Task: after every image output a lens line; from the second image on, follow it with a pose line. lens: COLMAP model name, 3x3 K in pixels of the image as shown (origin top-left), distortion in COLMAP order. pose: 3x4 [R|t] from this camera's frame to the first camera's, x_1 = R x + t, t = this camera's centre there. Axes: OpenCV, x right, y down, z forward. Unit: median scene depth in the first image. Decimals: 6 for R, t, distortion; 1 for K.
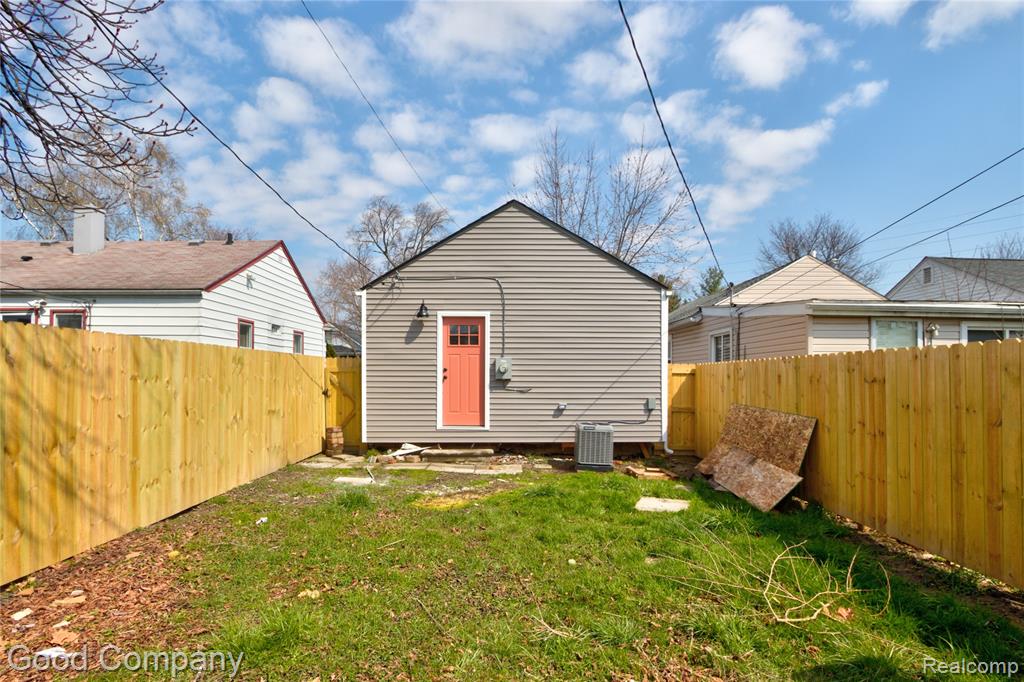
lens RADIAL K [[477.7, 0, 506.8], [0, 477.7, 360.1], [0, 0, 1]] dist [-0.018097, 0.000537]
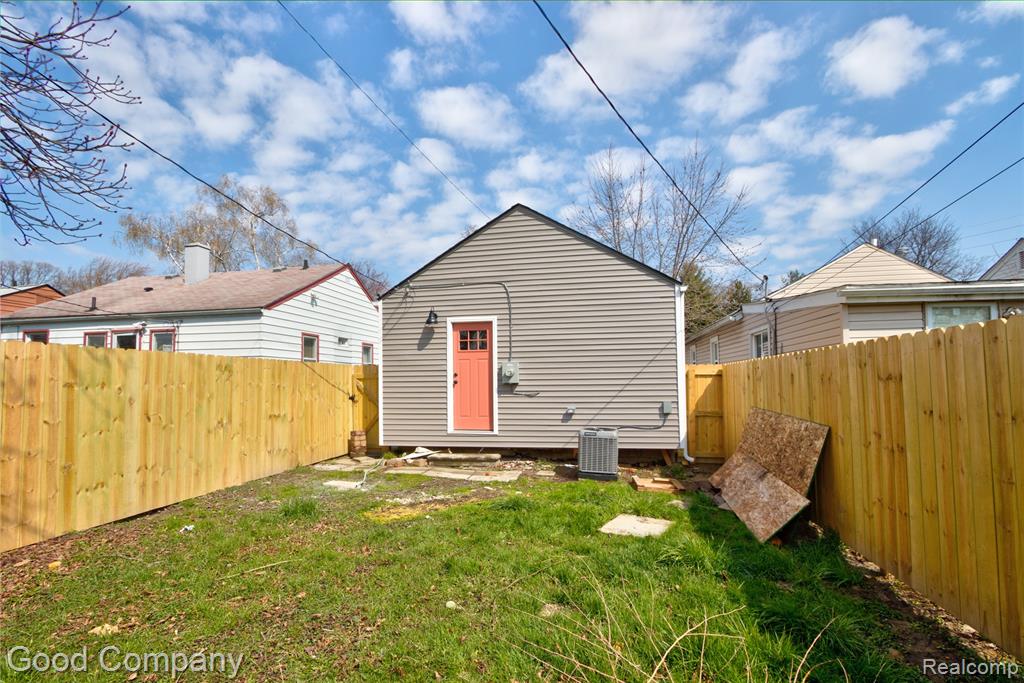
lens RADIAL K [[432.7, 0, 512.6], [0, 432.7, 355.8], [0, 0, 1]] dist [-0.015003, 0.000123]
pose [[0.984850, -0.023300, -0.171838, 0.163536], [0.018710, 0.999425, -0.028284, 0.009010], [0.172398, 0.024640, 0.984719, 0.121425]]
